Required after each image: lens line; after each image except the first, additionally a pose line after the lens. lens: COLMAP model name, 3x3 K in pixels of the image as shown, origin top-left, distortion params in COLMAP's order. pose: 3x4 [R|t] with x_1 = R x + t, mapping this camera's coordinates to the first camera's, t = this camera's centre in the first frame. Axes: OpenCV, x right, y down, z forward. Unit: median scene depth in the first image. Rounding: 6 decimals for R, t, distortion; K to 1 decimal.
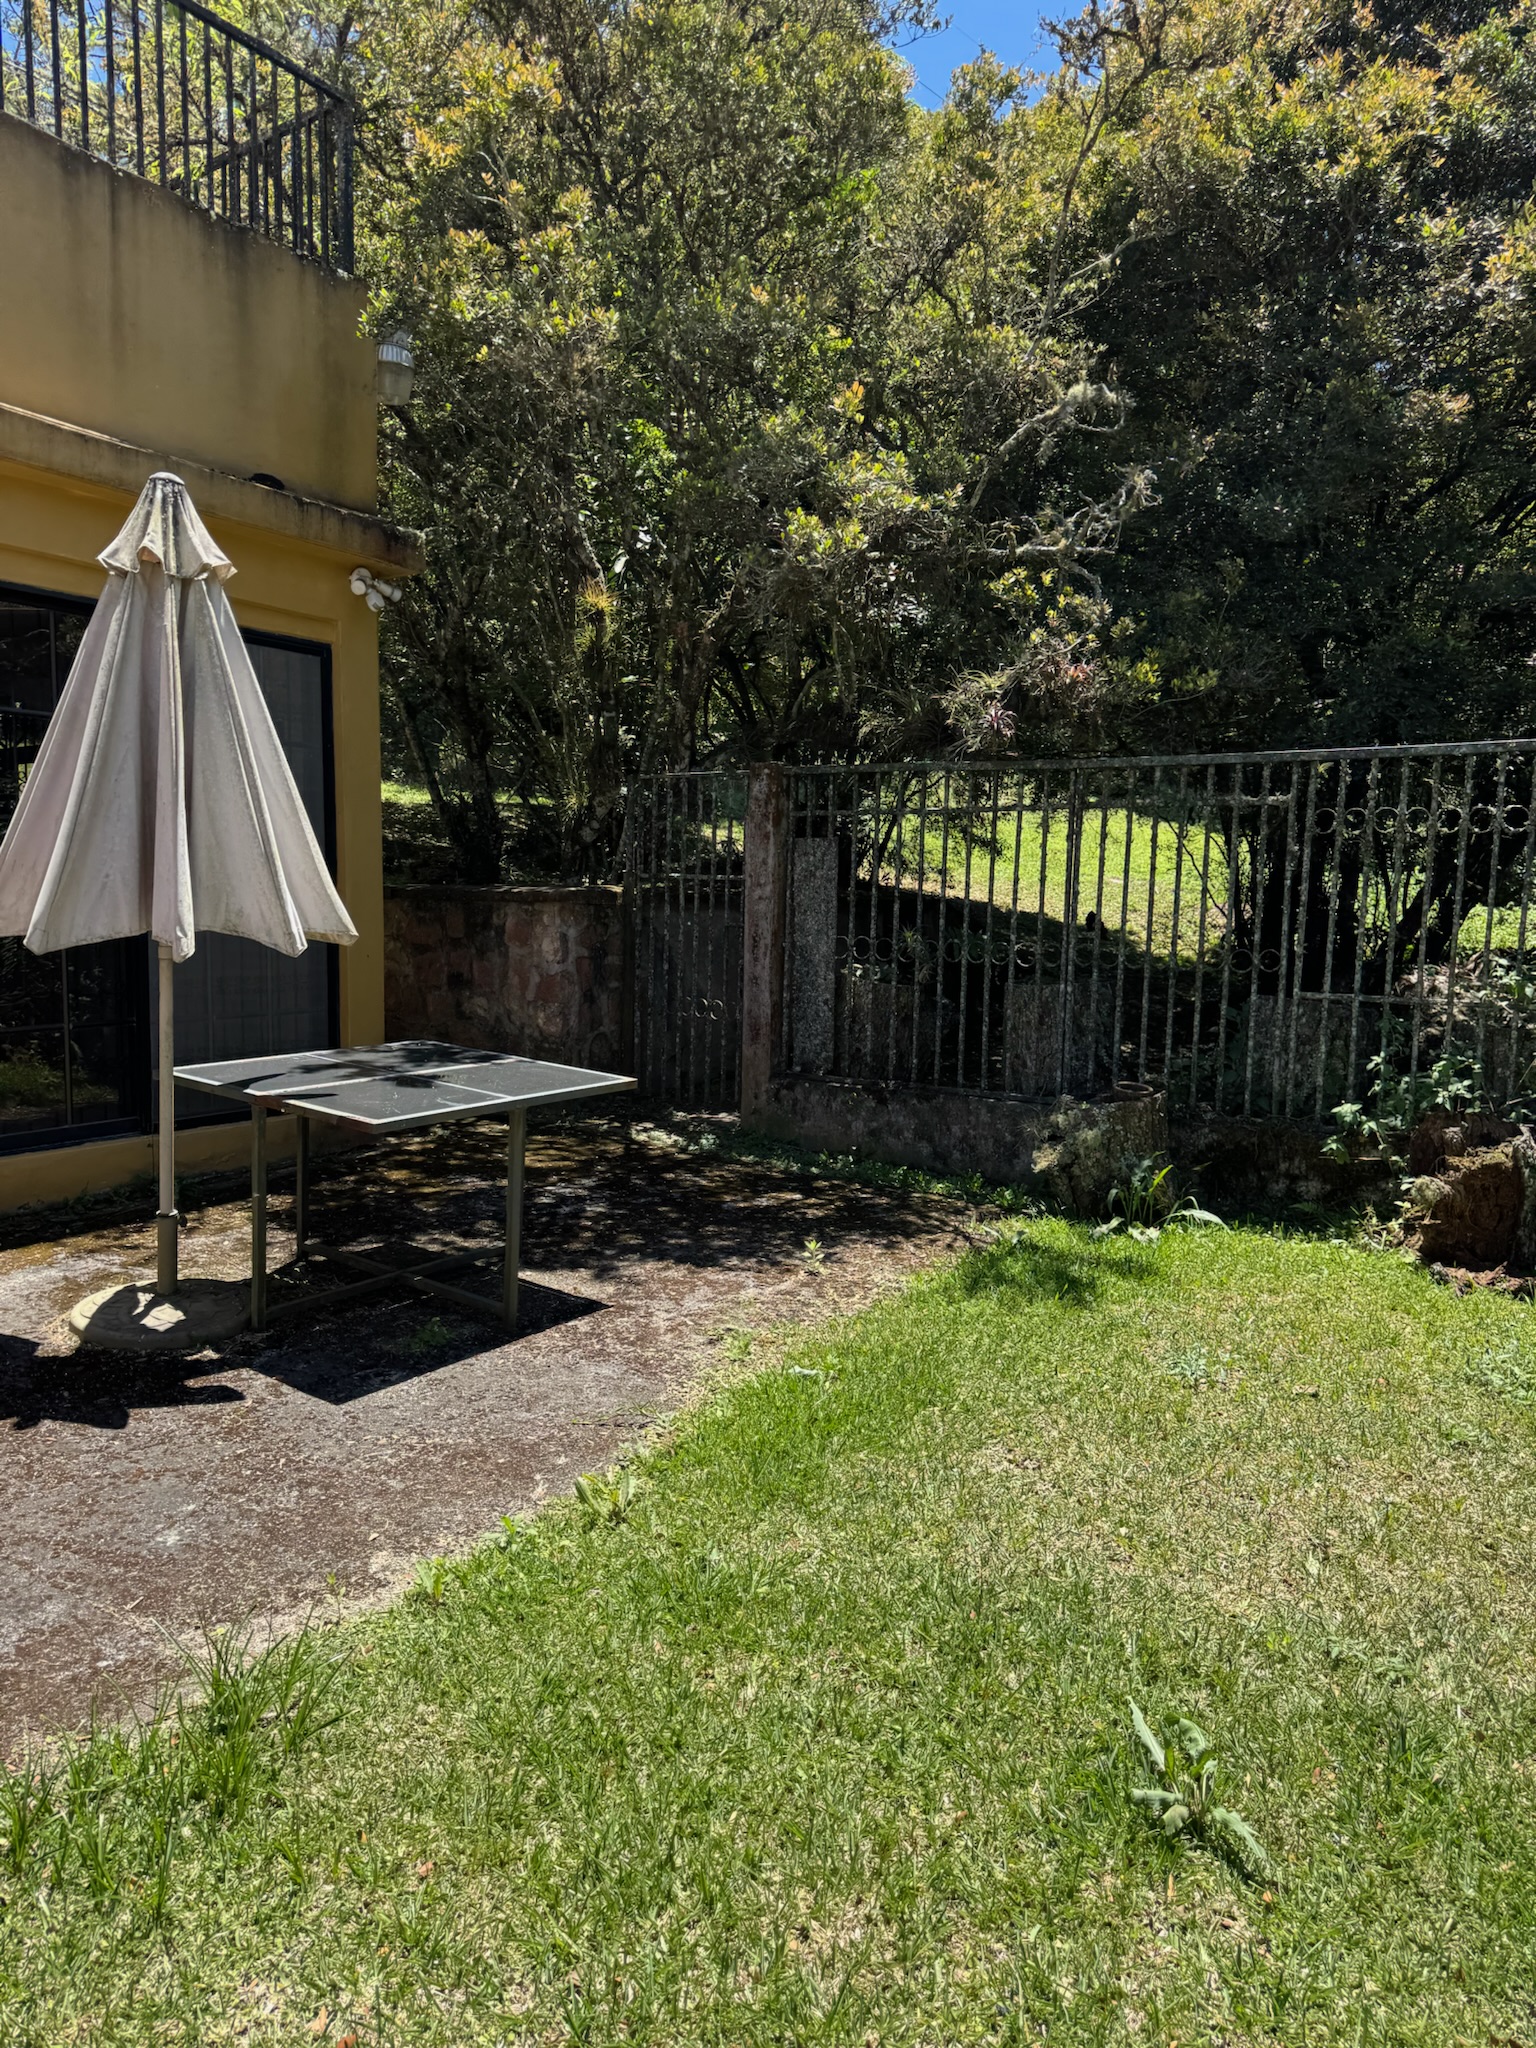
lens RADIAL K [[1455.0, 0, 768.0], [0, 1455.0, 1024.0], [0, 0, 1]] dist [0.148974, -0.152727]
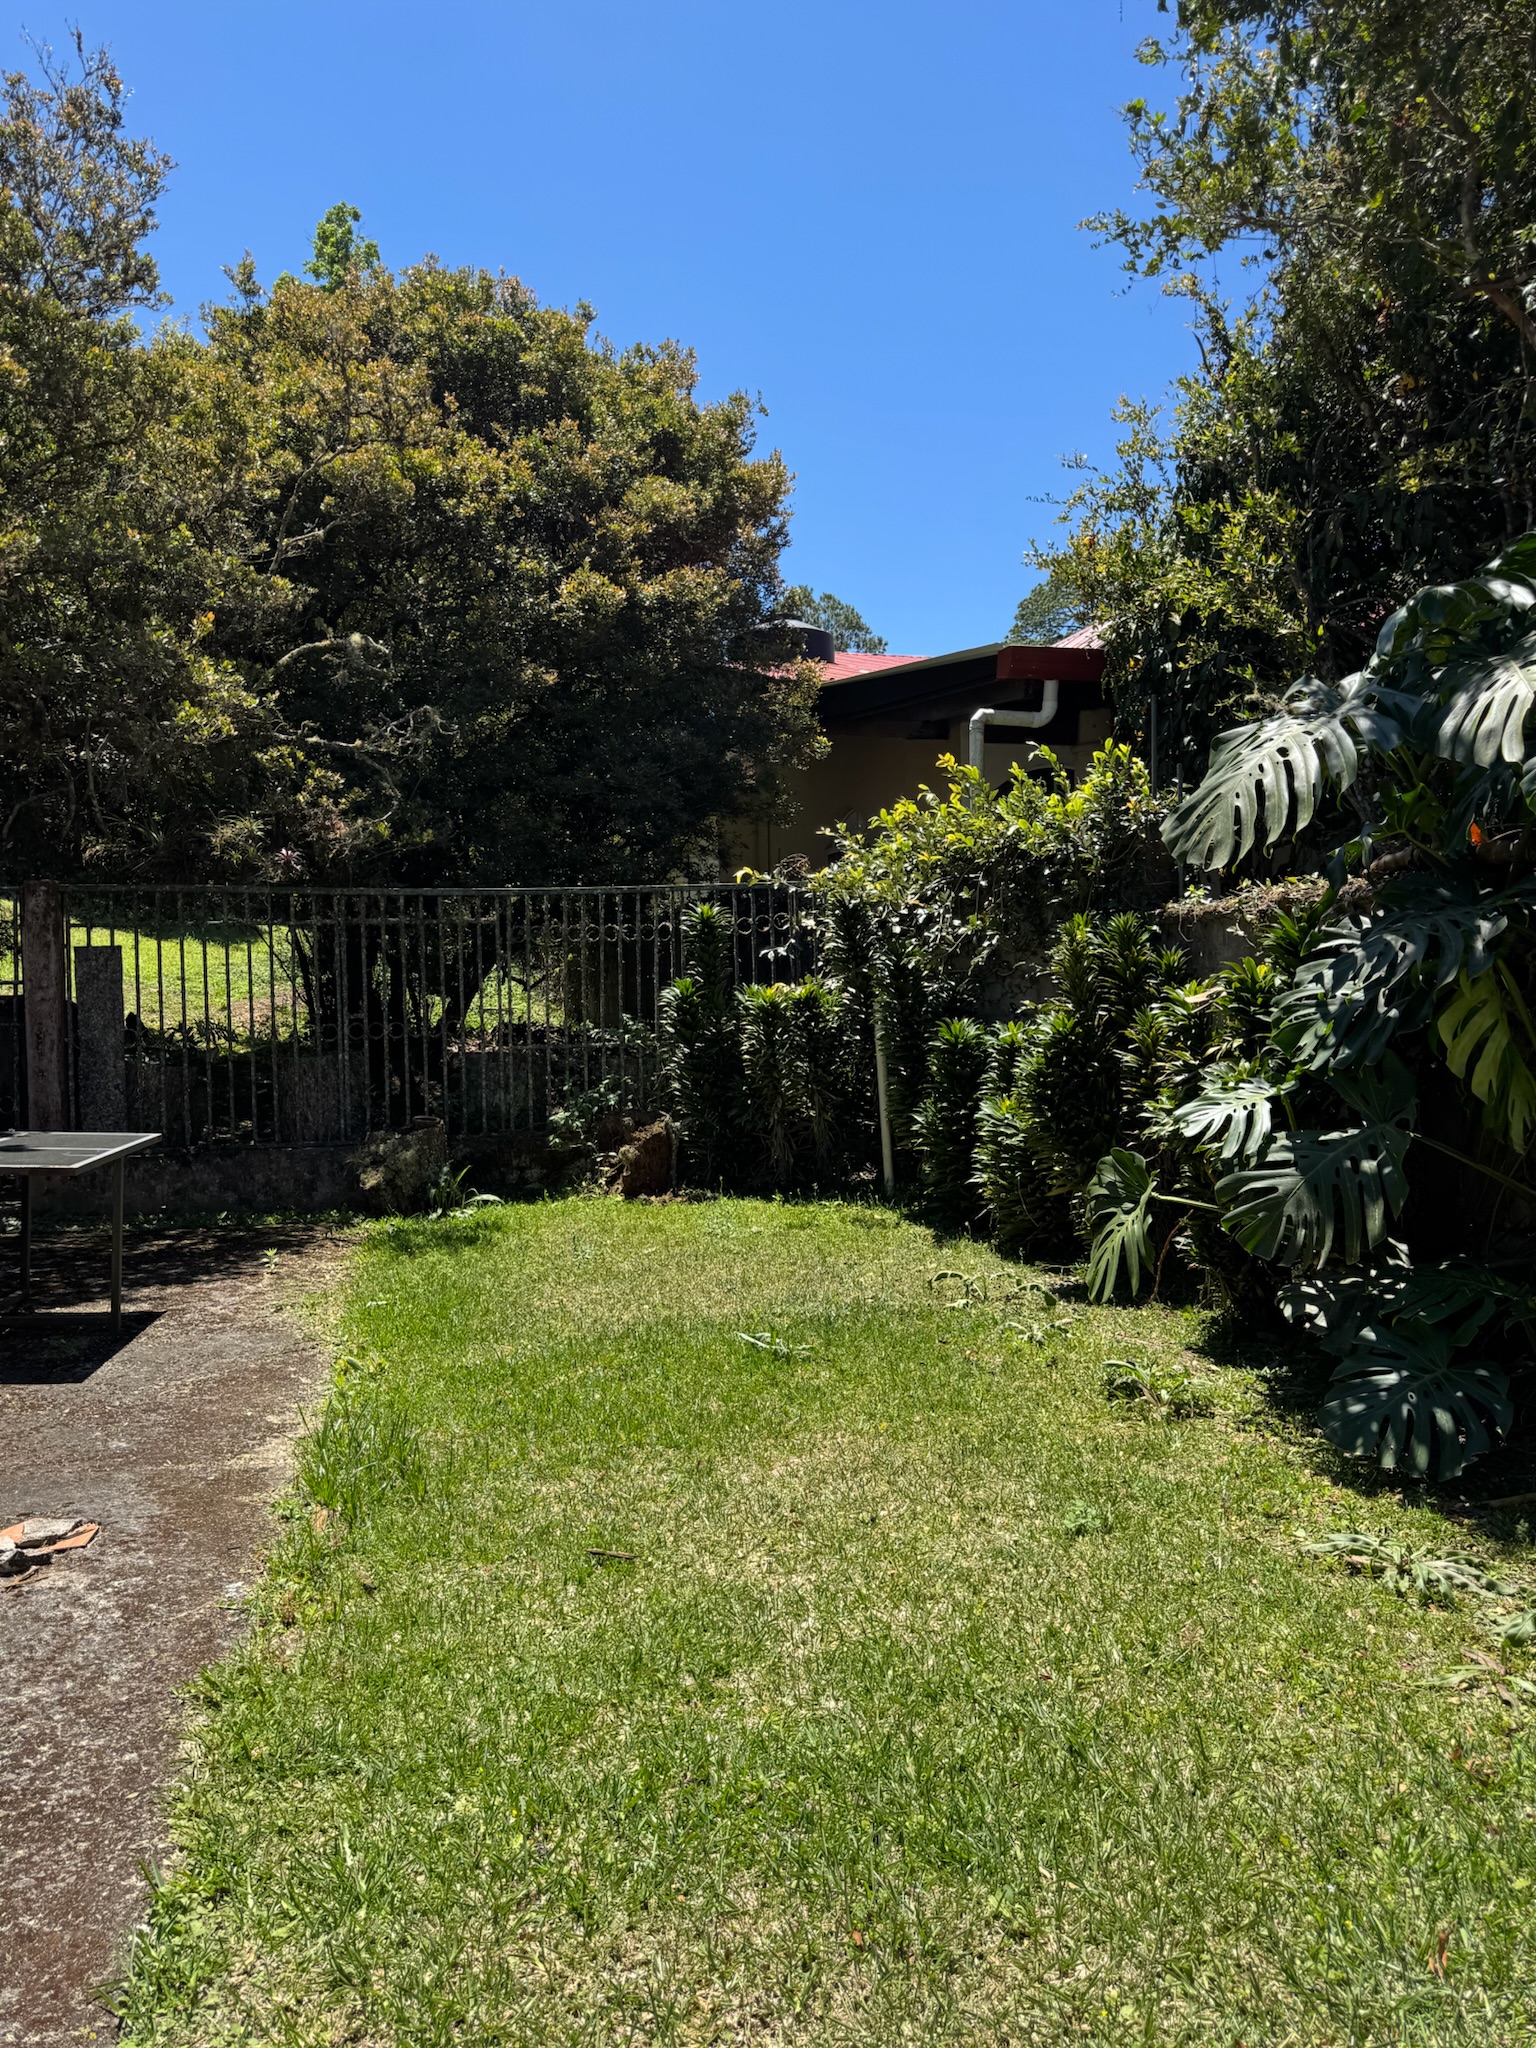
lens RADIAL K [[1455.0, 0, 768.0], [0, 1455.0, 1024.0], [0, 0, 1]] dist [0.148974, -0.152727]
pose [[0.723027, -0.052848, 0.688795, -0.511699], [0.100570, 0.994499, -0.029265, 0.027838], [-0.683460, 0.090431, 0.724365, -0.277106]]
